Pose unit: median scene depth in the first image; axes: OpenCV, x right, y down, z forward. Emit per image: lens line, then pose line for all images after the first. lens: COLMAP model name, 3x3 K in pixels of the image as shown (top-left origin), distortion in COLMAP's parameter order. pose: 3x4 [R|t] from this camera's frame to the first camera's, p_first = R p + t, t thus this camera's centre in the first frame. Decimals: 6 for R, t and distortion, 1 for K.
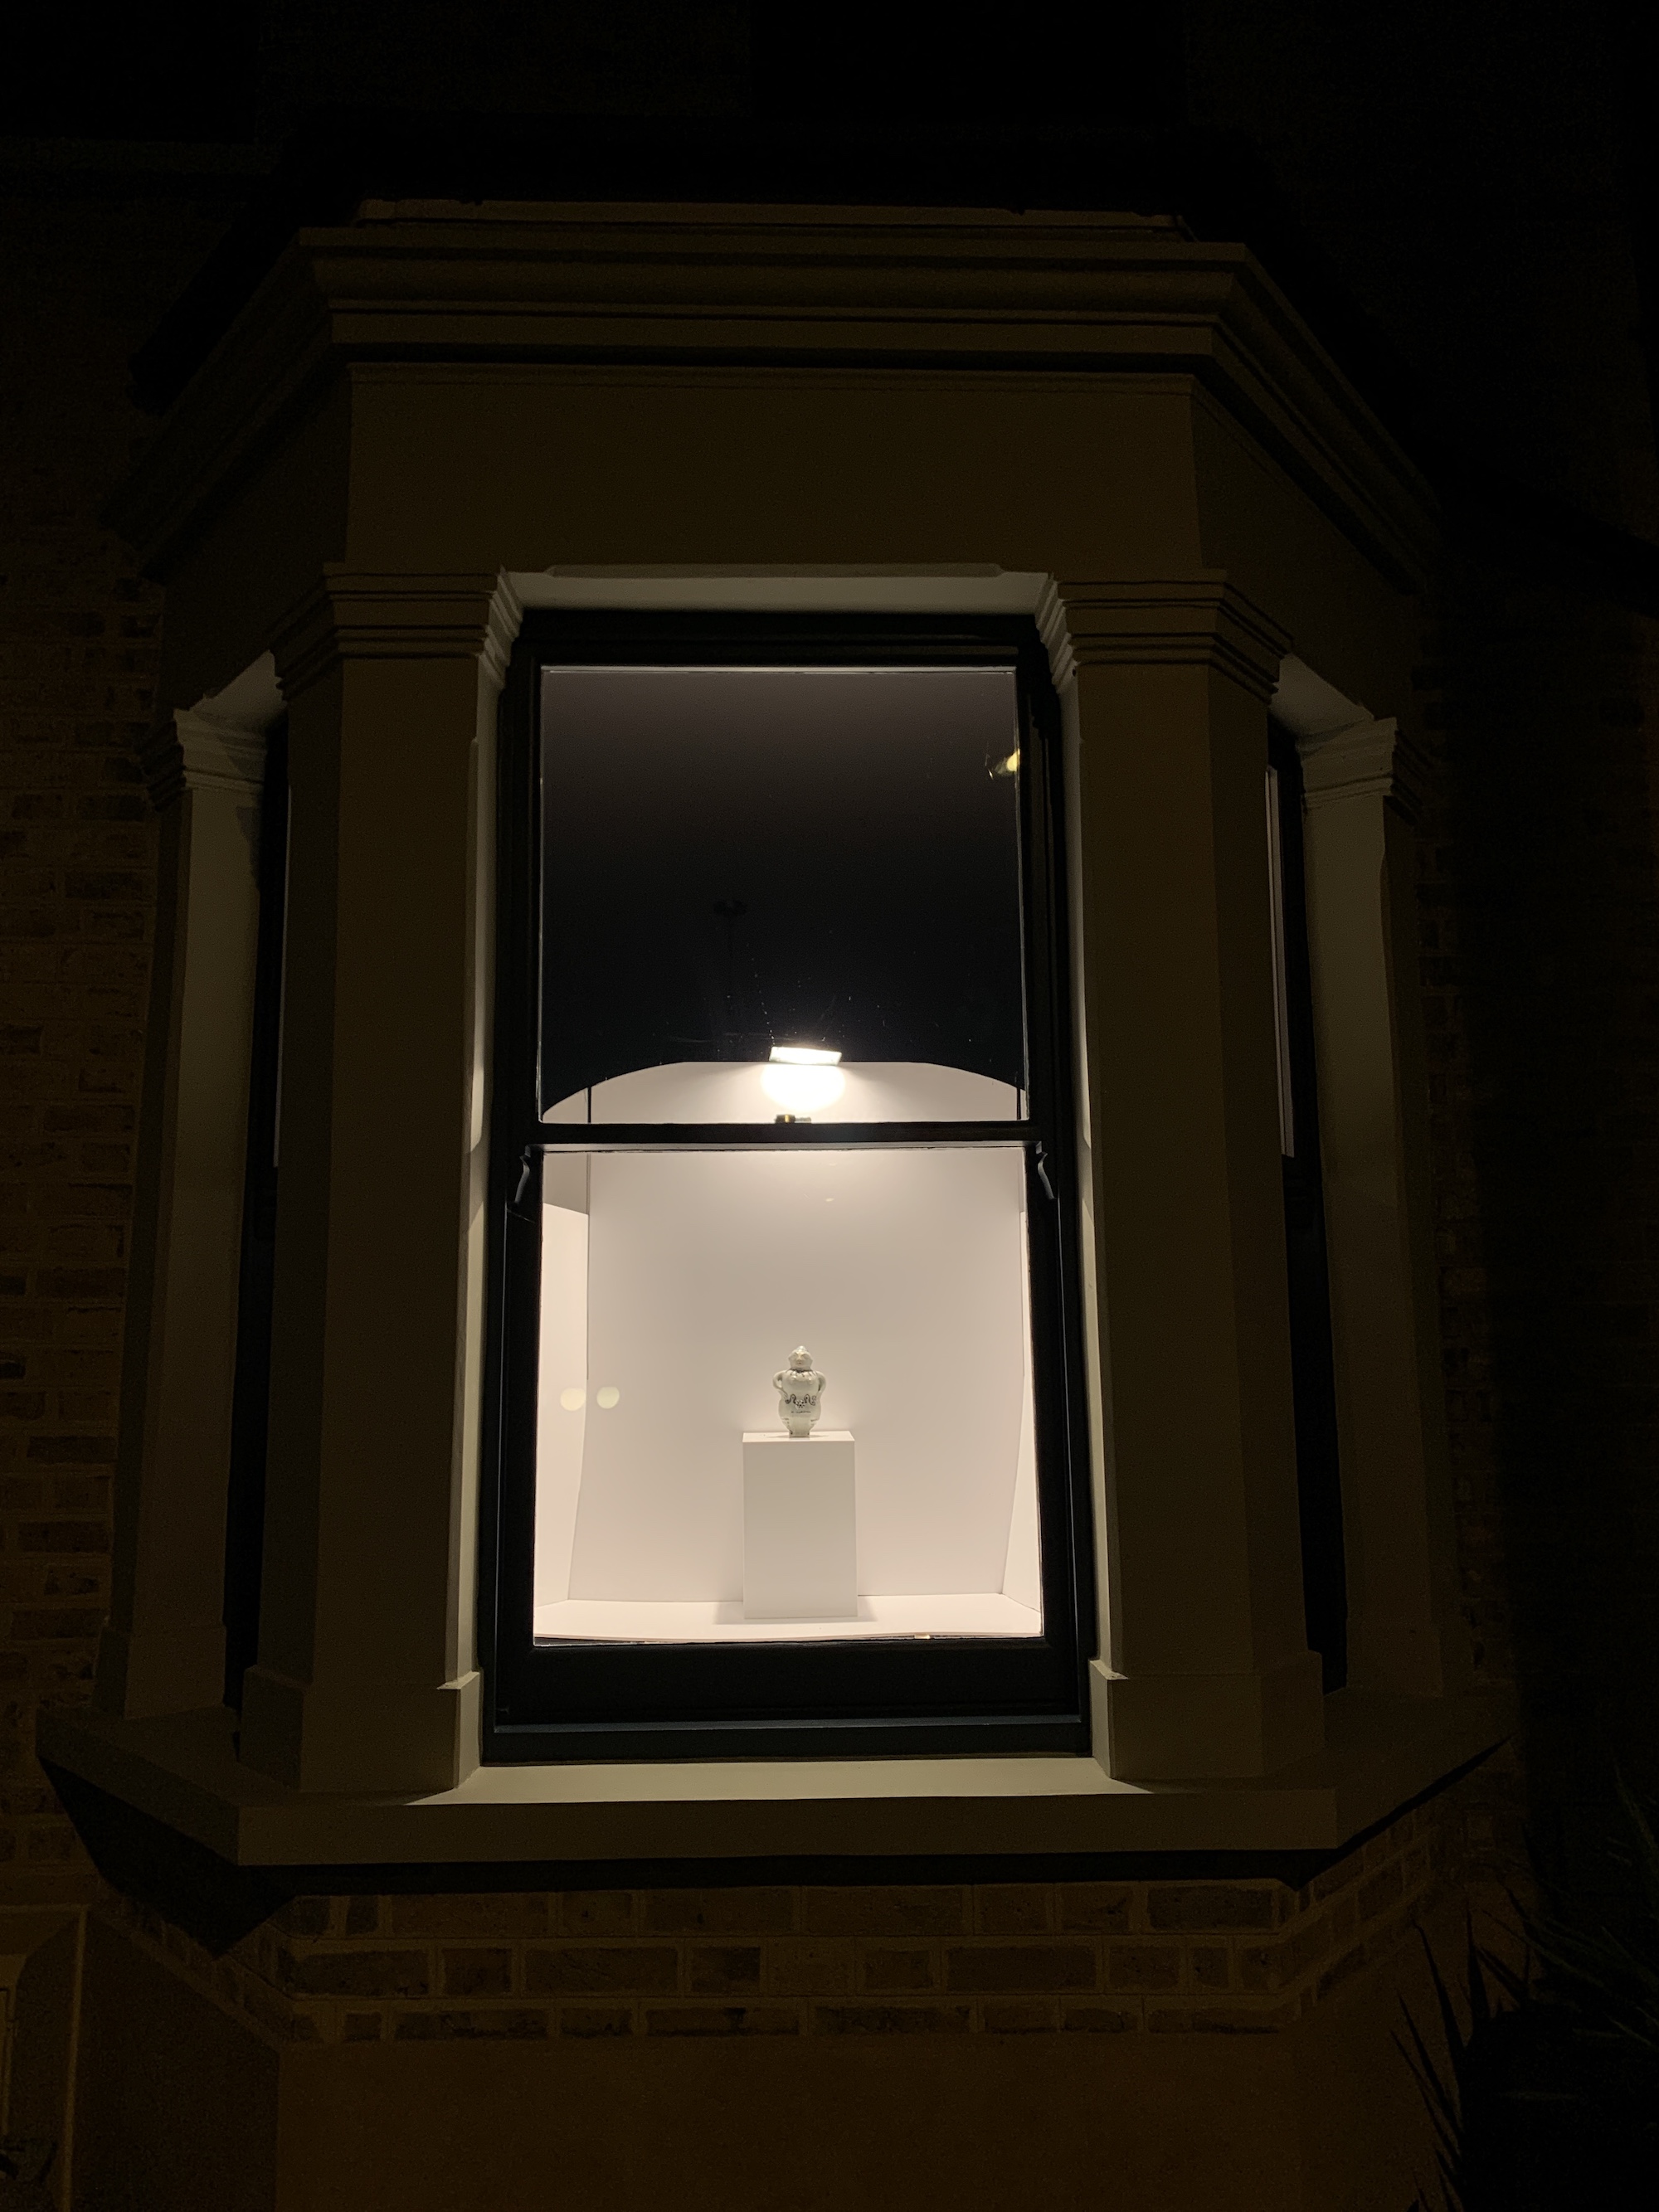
lens RADIAL K [[1673.8, 0, 822.5], [0, 1673.8, 1091.3], [0, 0, 1]] dist [0.006857, -0.001162]
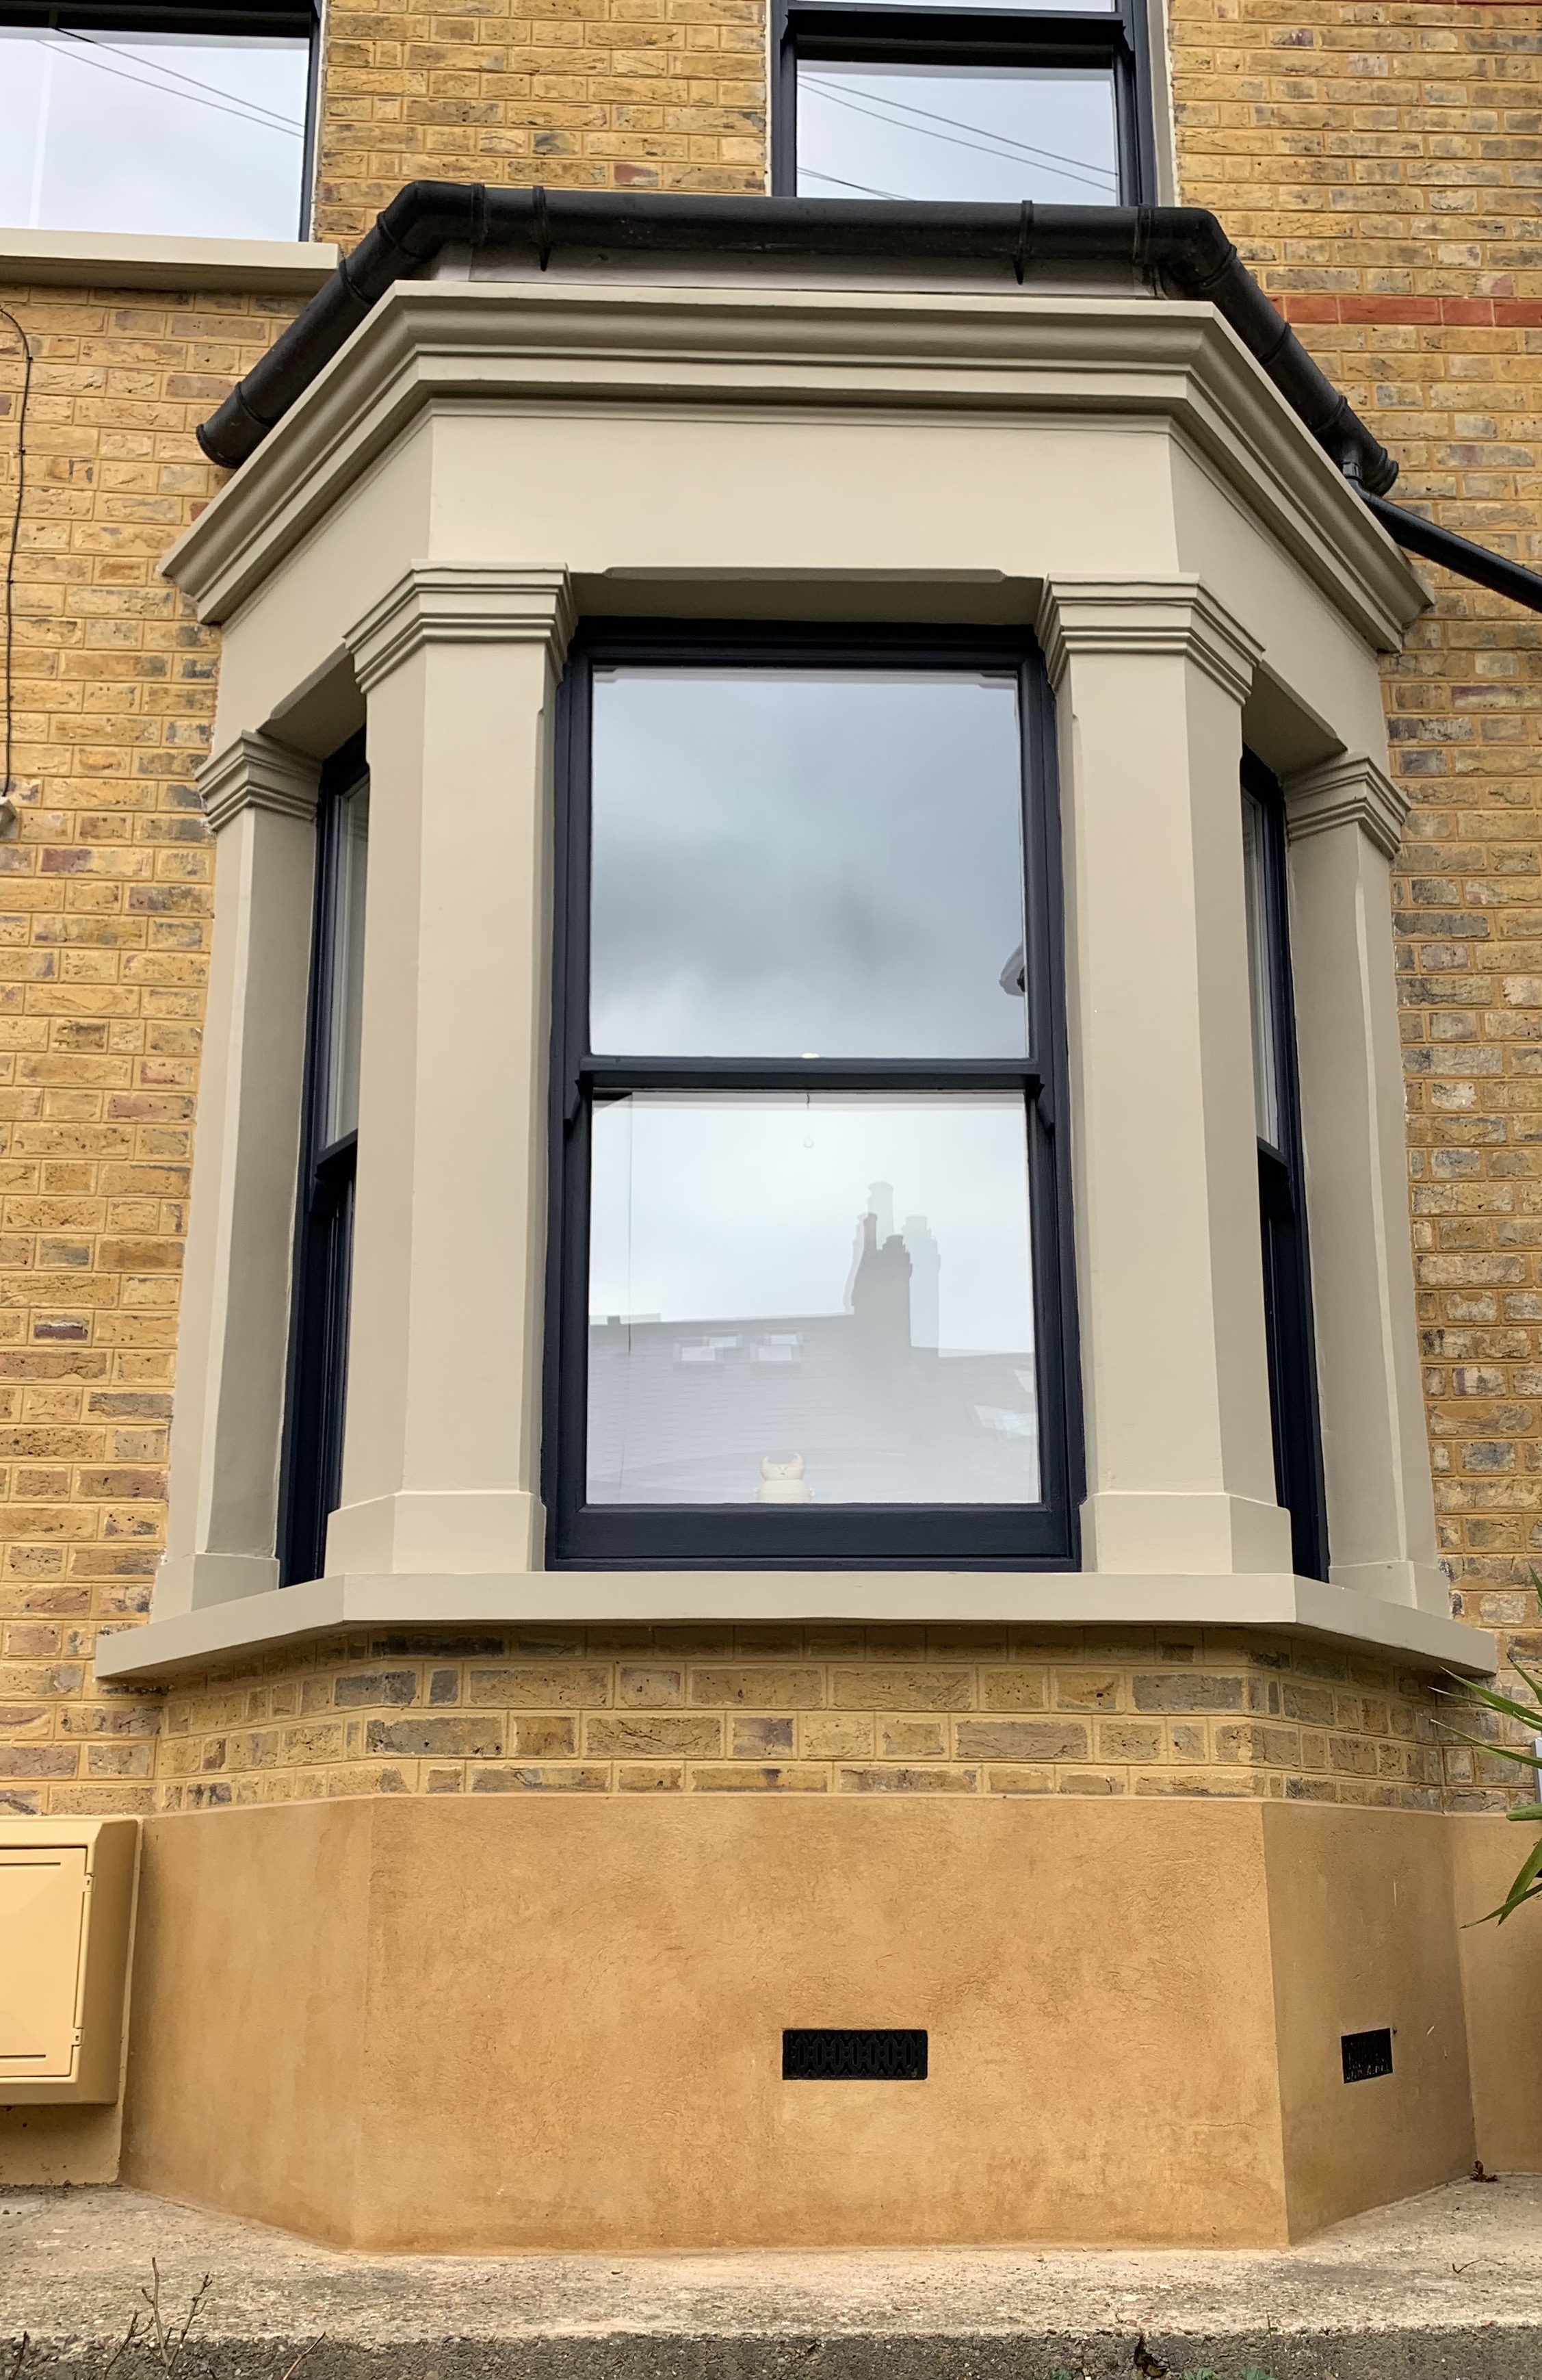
lens RADIAL K [[2082.0, 0, 807.1], [0, 2082.0, 1356.8], [0, 0, 1]] dist [0.037278, -0.046210]
pose [[0.999954, 0.004986, 0.008191, -0.035825], [-0.004322, 0.996852, -0.079161, 0.334725], [-0.008560, 0.079122, 0.996828, -0.380862]]
